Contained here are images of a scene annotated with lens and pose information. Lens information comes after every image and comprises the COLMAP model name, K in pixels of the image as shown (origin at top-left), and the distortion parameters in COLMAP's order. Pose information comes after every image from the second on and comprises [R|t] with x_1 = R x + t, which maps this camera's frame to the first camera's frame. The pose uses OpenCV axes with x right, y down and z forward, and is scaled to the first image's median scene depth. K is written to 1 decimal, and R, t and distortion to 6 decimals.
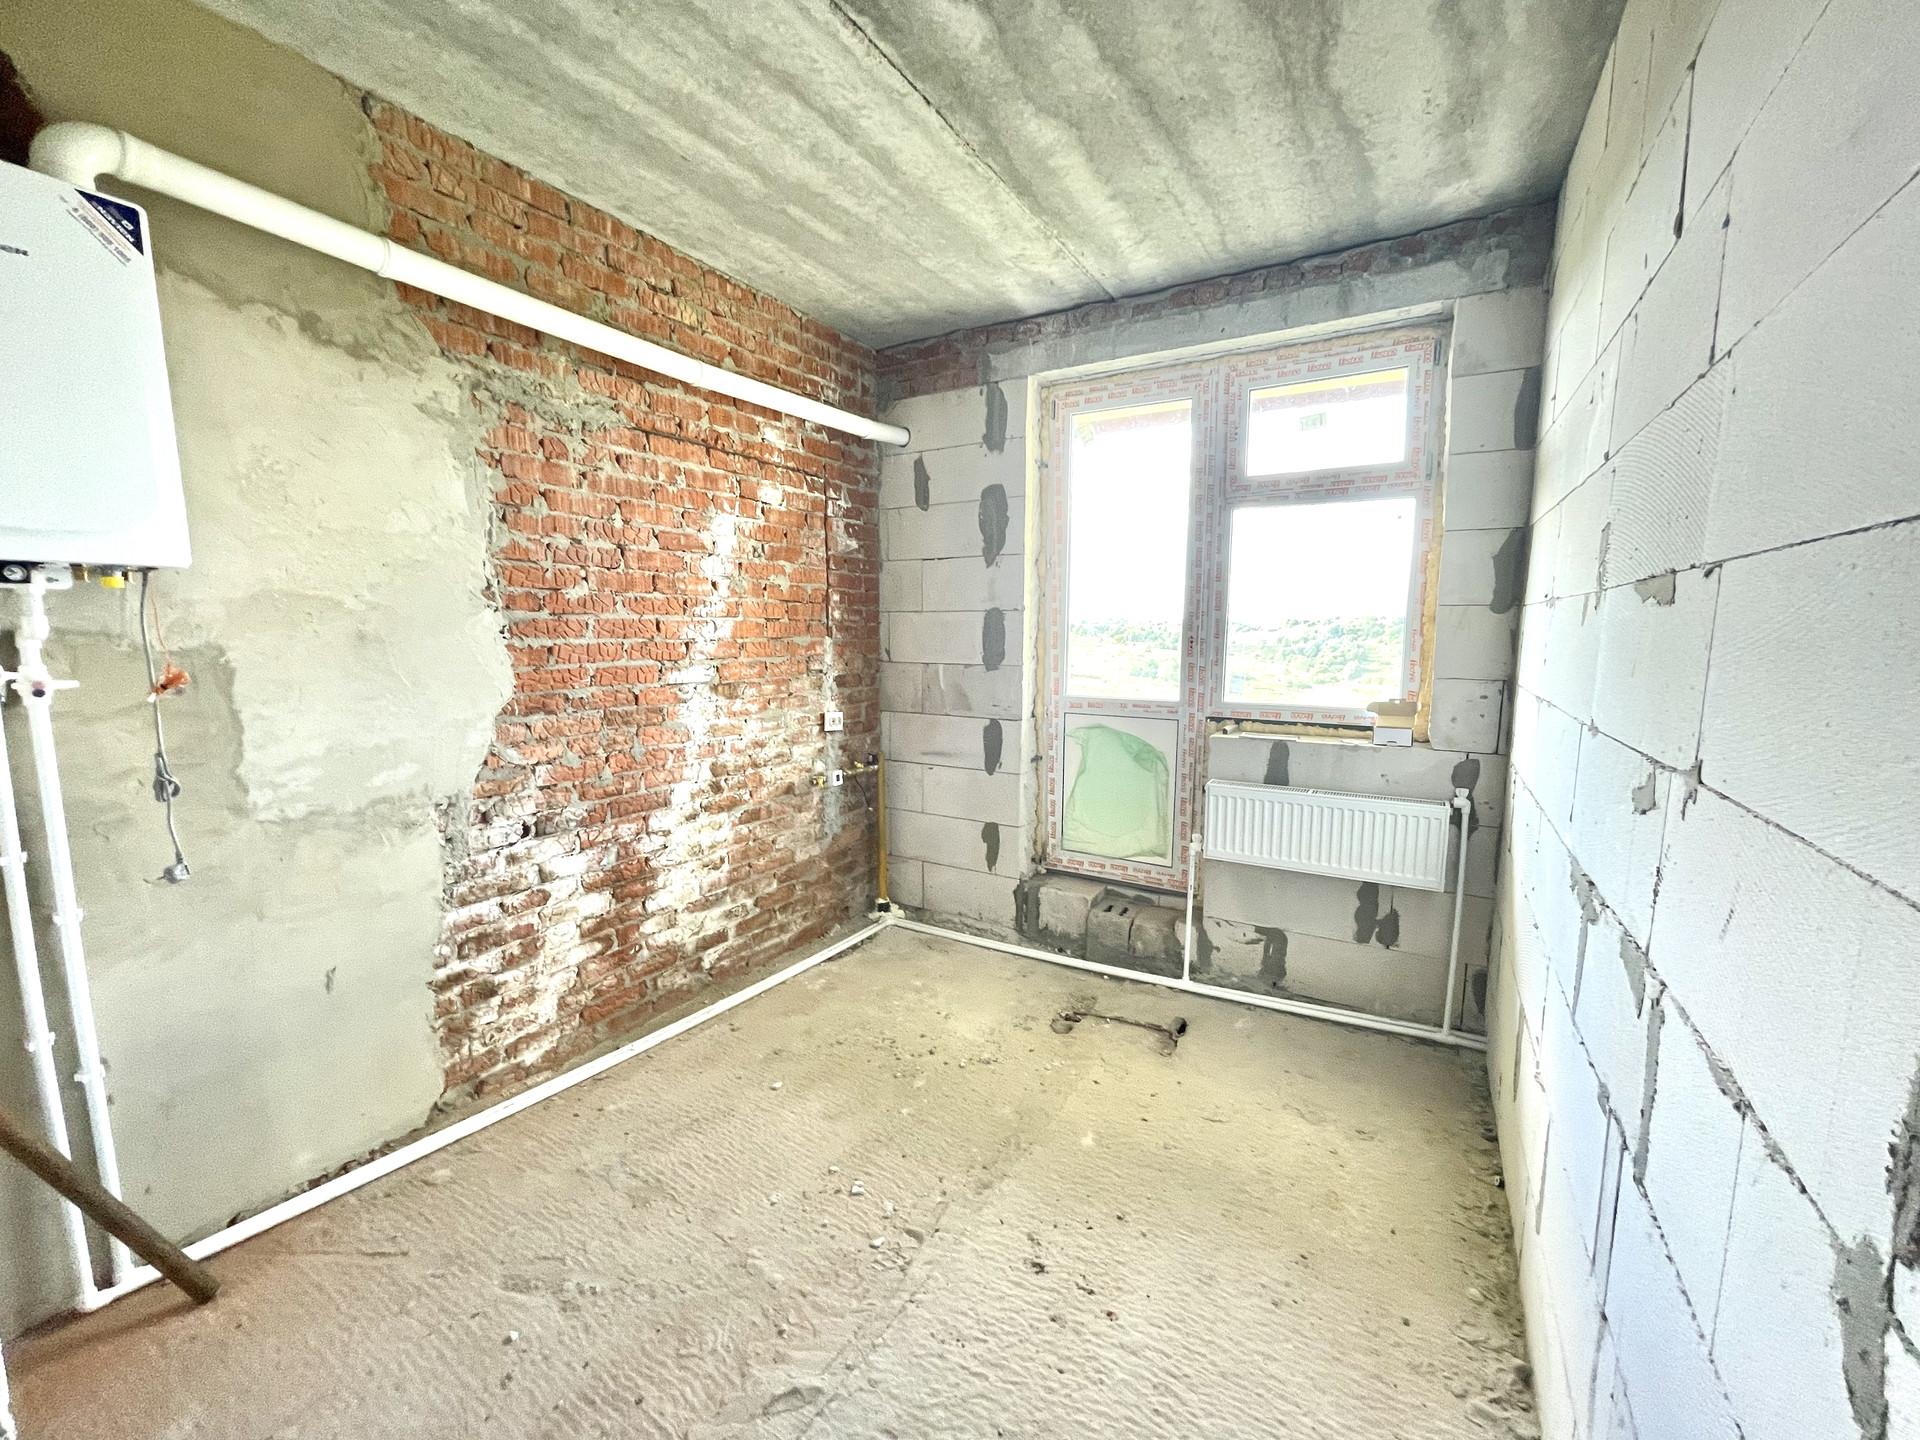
lens RADIAL K [[770.1, 0, 959.5], [0, 770.1, 726.8], [0, 0, 1]] dist [-0.001037, 0.000388]
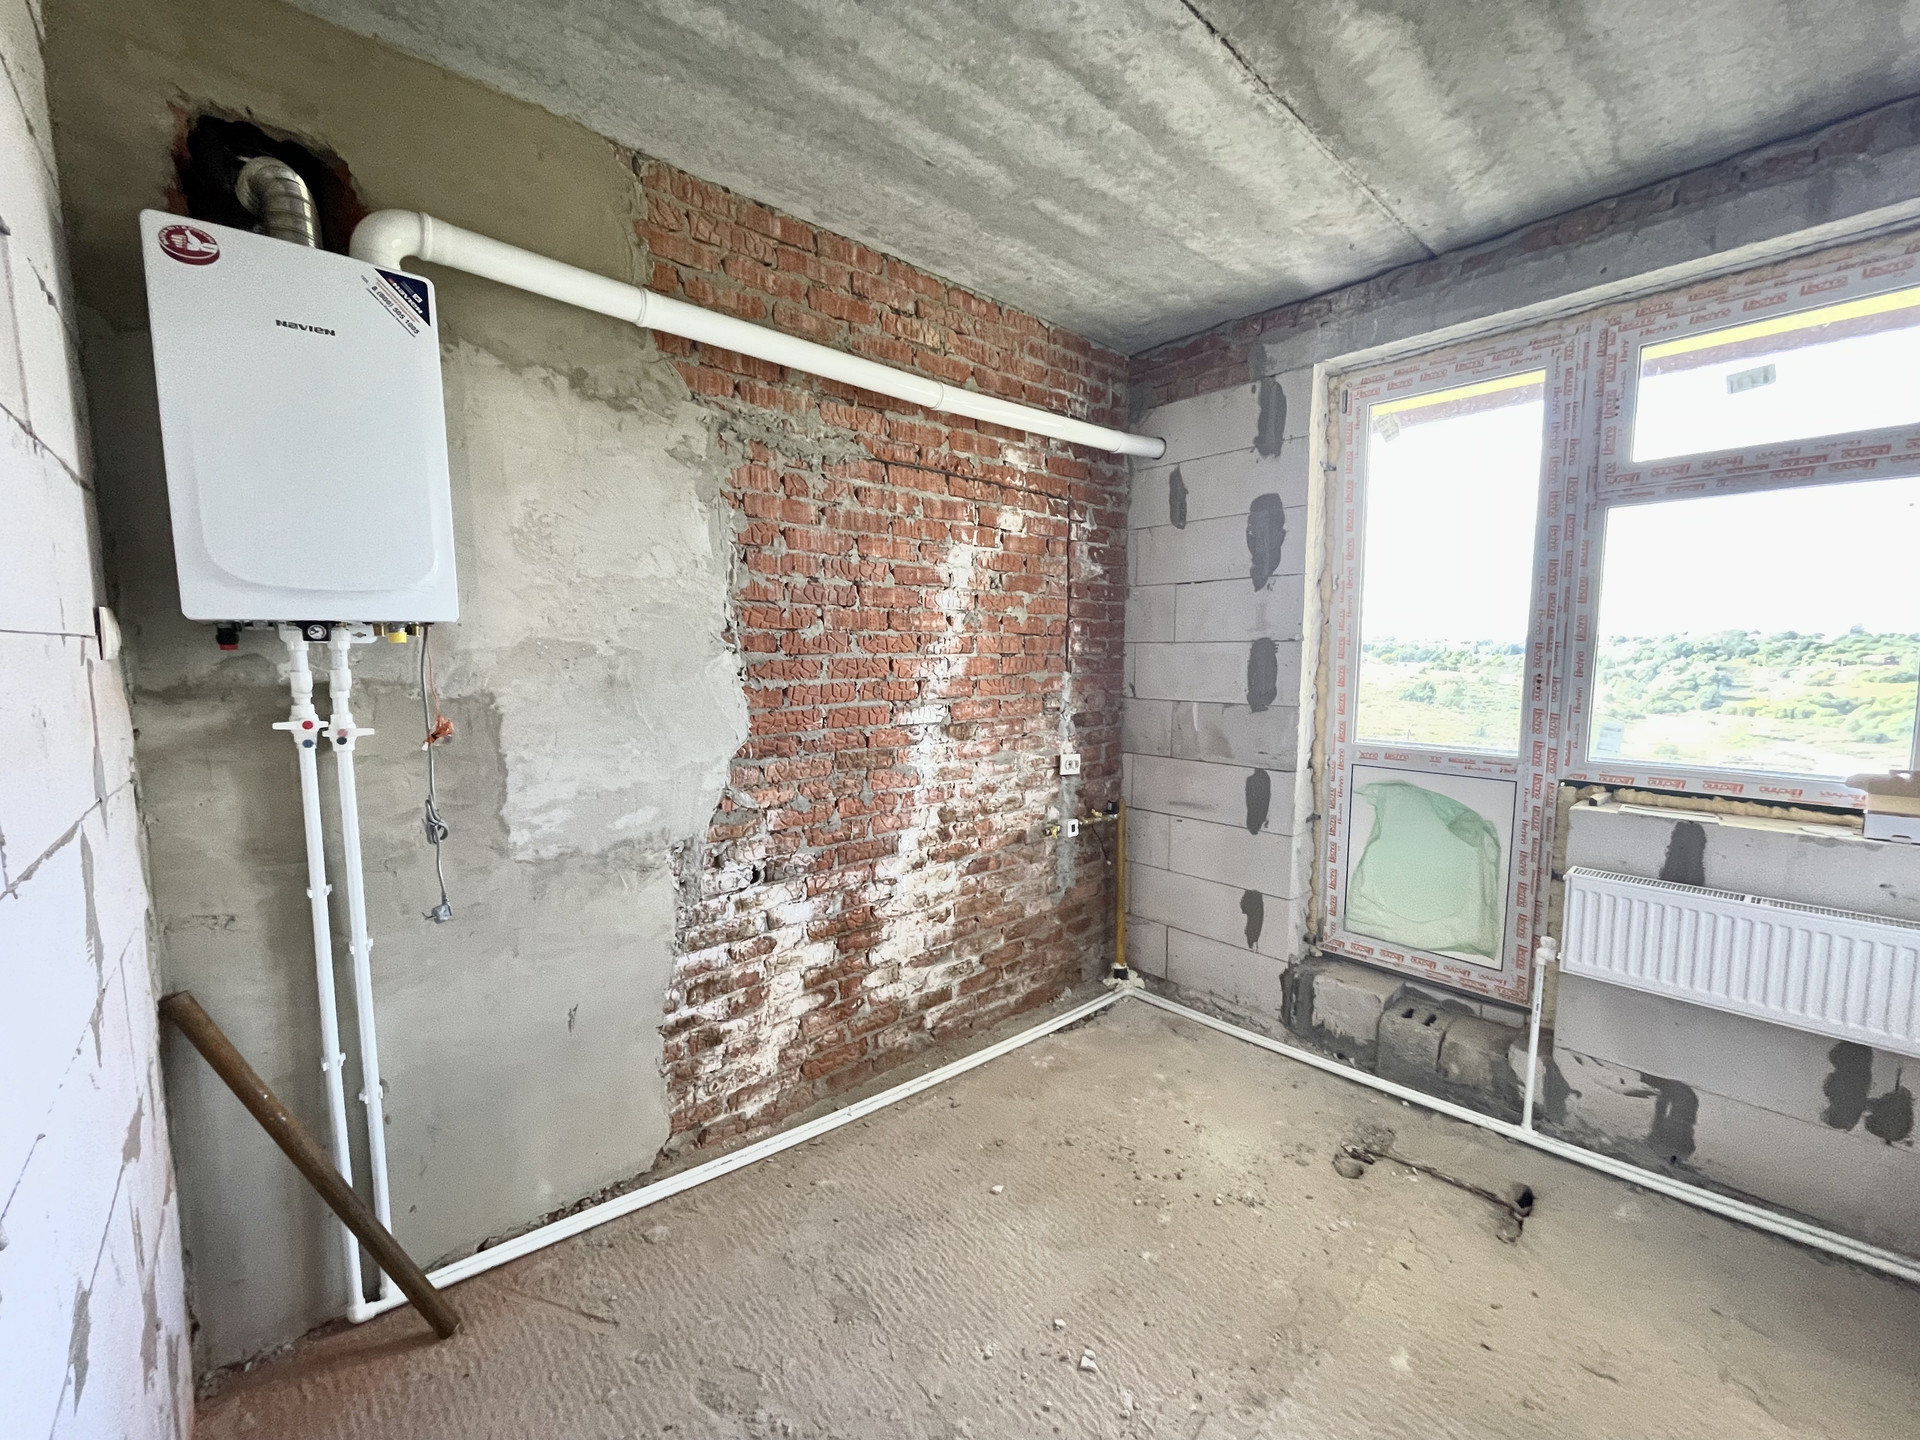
lens RADIAL K [[770.1, 0, 962.2], [0, 770.1, 723.5], [0, 0, 1]] dist [-0.001037, 0.000388]
pose [[0.955945, 0.022534, -0.292679, -0.030966], [-0.031597, 0.999155, -0.026274, -0.040515], [0.291840, 0.034365, 0.955850, 0.135649]]
